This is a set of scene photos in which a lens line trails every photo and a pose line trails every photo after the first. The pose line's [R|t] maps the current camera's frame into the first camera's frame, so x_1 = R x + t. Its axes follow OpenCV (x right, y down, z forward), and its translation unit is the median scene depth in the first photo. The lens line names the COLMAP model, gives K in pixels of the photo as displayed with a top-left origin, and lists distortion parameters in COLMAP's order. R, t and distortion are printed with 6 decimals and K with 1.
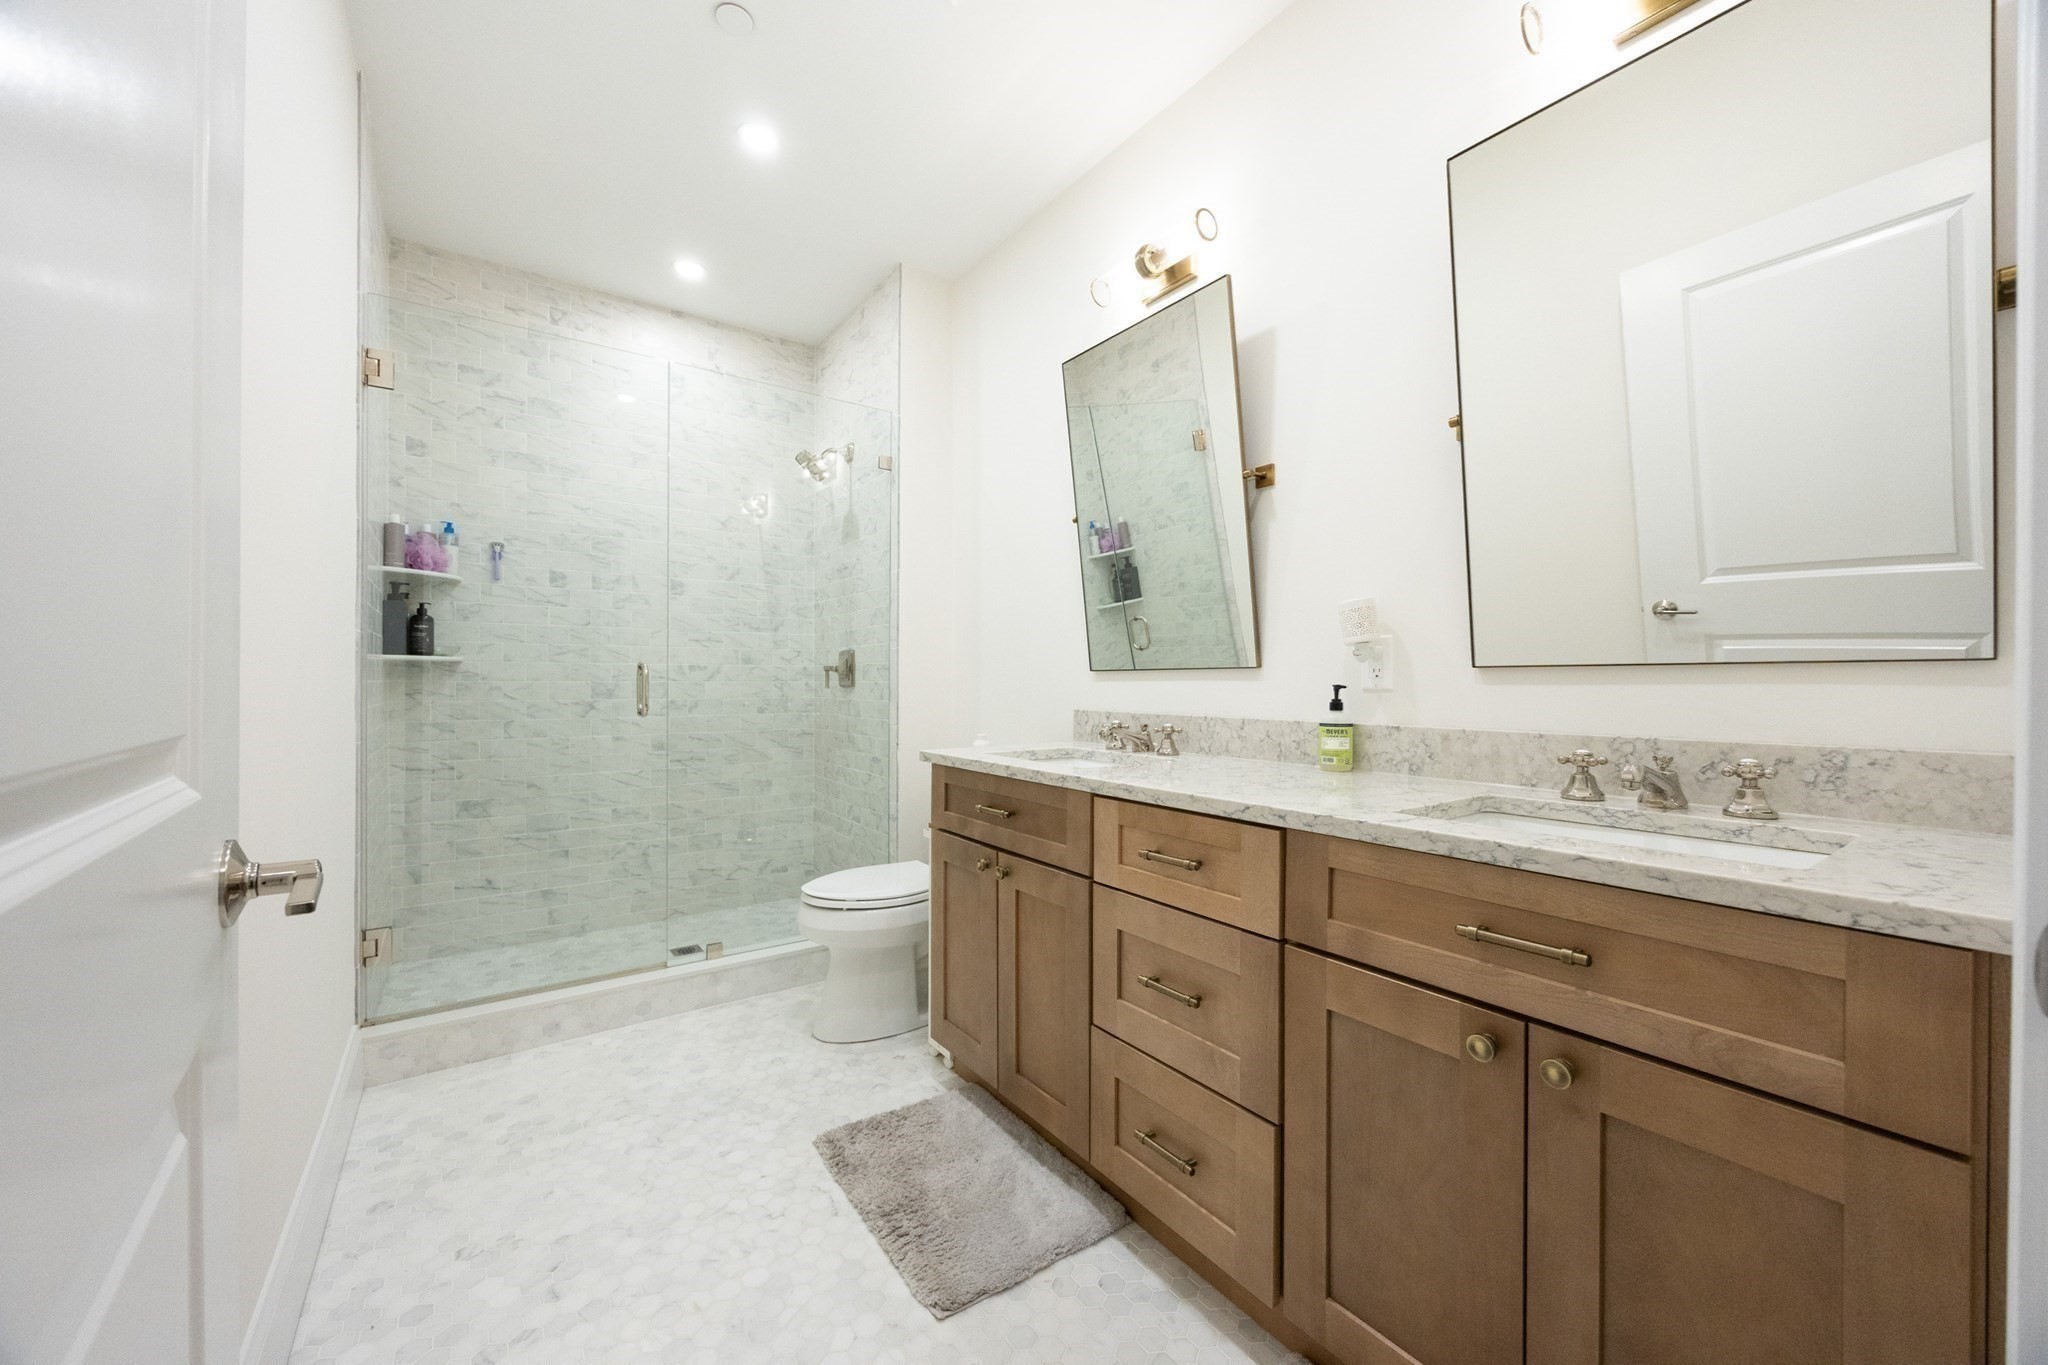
lens RADIAL K [[783.8, 0, 1024.0], [0, 783.8, 682.5], [0, 0, 1]] dist [-0.025548, 0.000028]
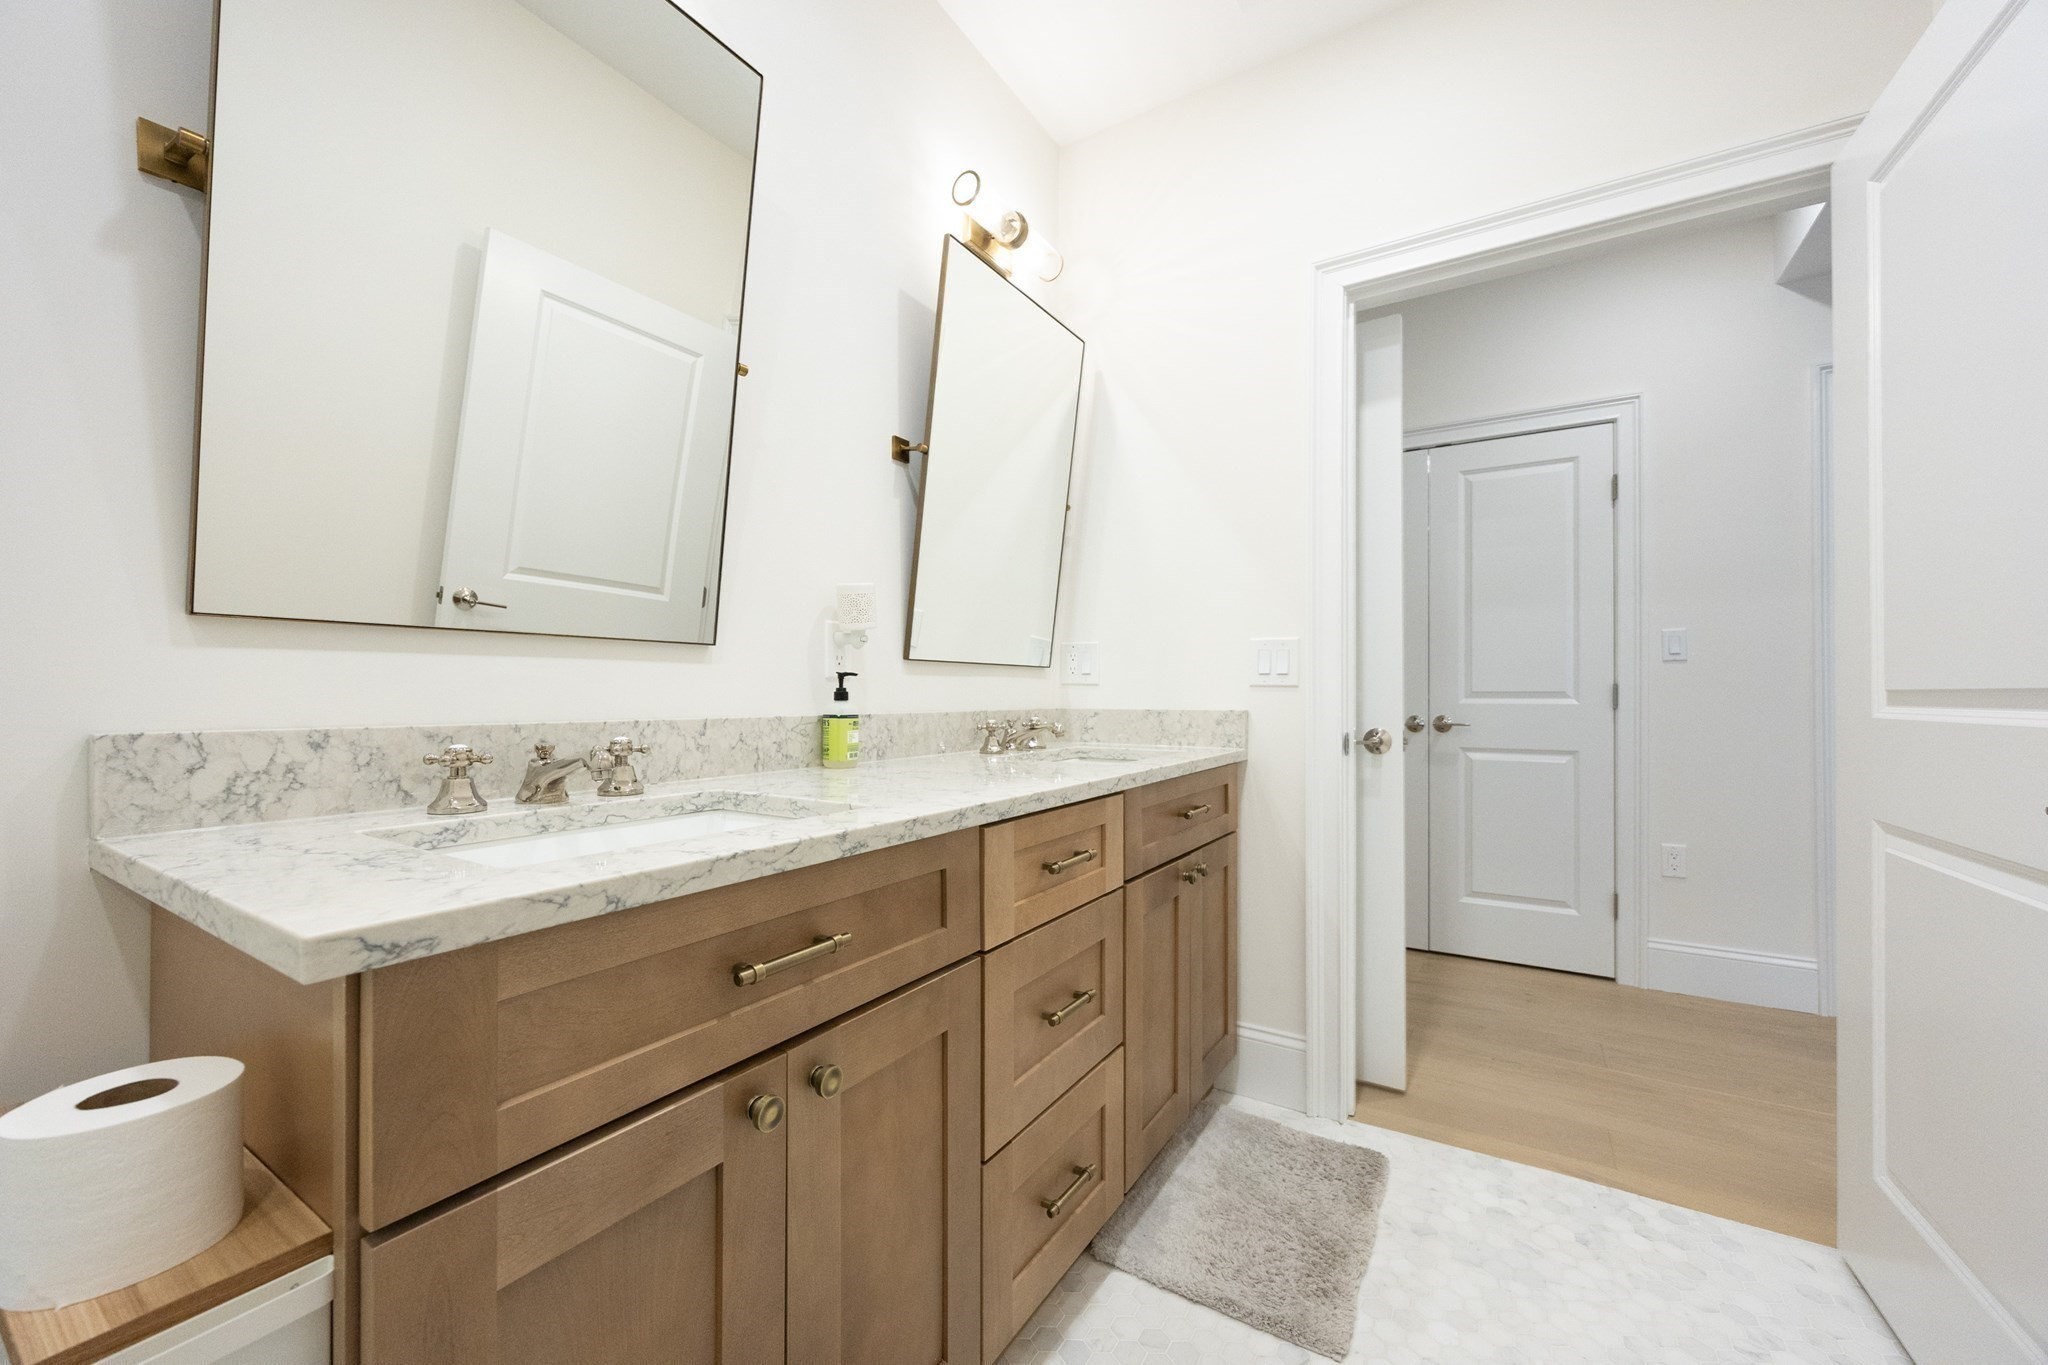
lens RADIAL K [[802.2, 0, 1030.0], [0, 802.2, 690.0], [0, 0, 1]] dist [-0.001651, -0.000131]
pose [[-0.406691, -0.000583, 0.913566, -0.539626], [-0.004186, 0.999990, -0.001225, 0.023942], [-0.913556, -0.004322, -0.406689, 1.185622]]
